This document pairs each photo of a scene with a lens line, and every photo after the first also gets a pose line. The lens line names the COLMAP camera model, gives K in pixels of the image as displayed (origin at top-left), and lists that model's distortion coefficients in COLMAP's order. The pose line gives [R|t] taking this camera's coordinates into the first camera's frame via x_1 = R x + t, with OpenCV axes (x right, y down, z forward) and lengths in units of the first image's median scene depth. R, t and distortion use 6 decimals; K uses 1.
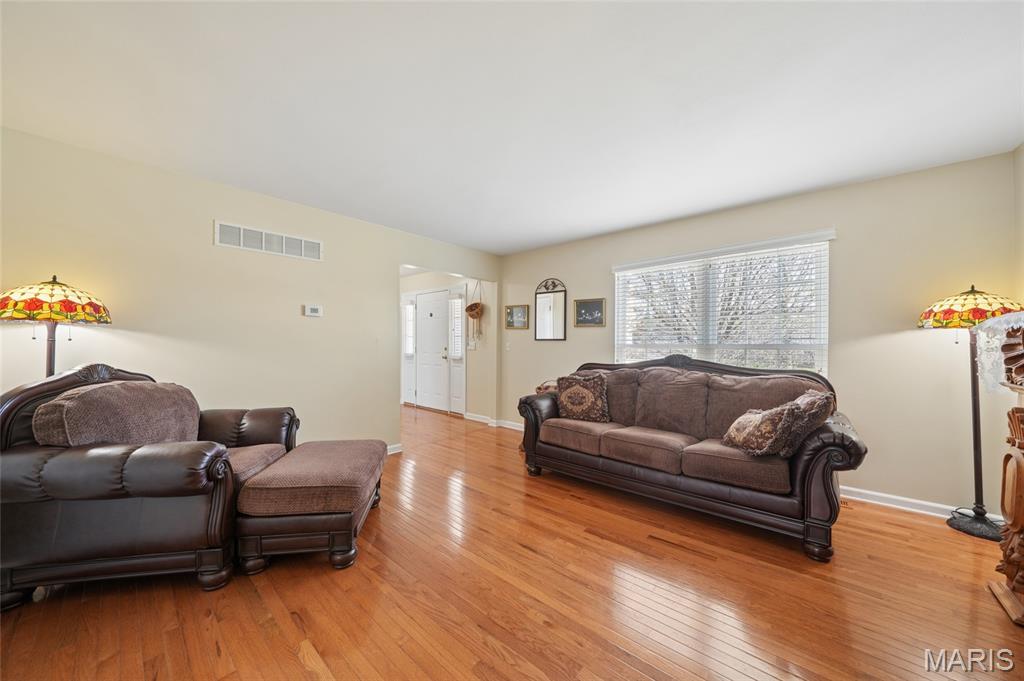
lens RADIAL K [[349.7, 0, 512.0], [0, 349.7, 340.5], [0, 0, 1]] dist [-0.000179, -0.000015]
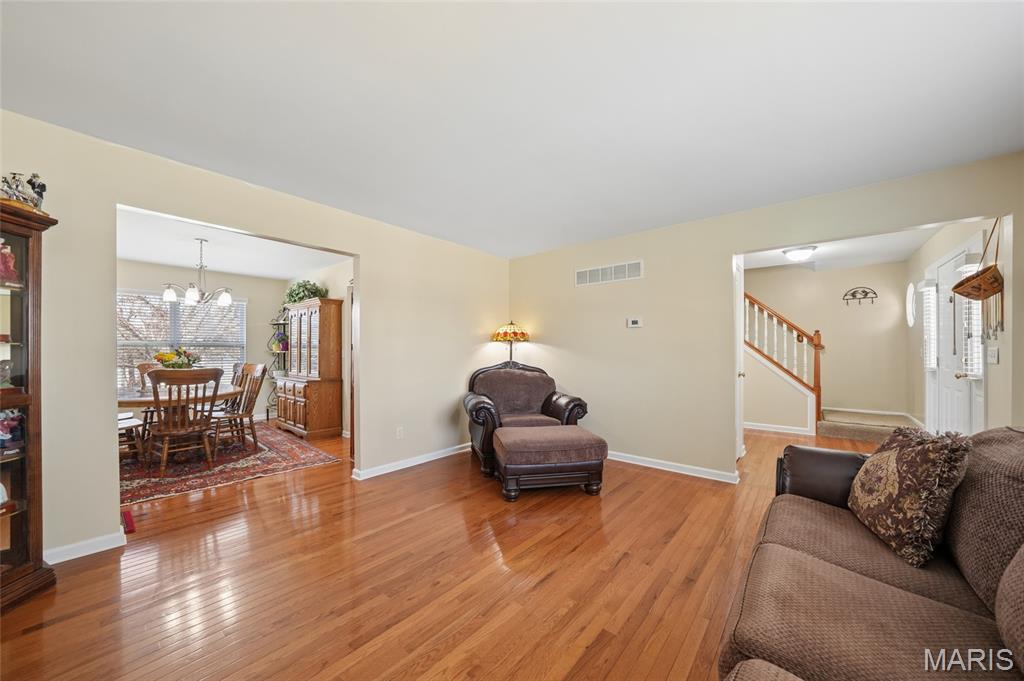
lens RADIAL K [[370.2, 0, 515.7], [0, 370.2, 350.3], [0, 0, 1]] dist [-0.001169, -0.000157]
pose [[0.032094, -0.004668, -0.999474, 0.448308], [0.008098, 0.999957, -0.004410, 0.005990], [0.999452, -0.007952, 0.032130, 0.401276]]
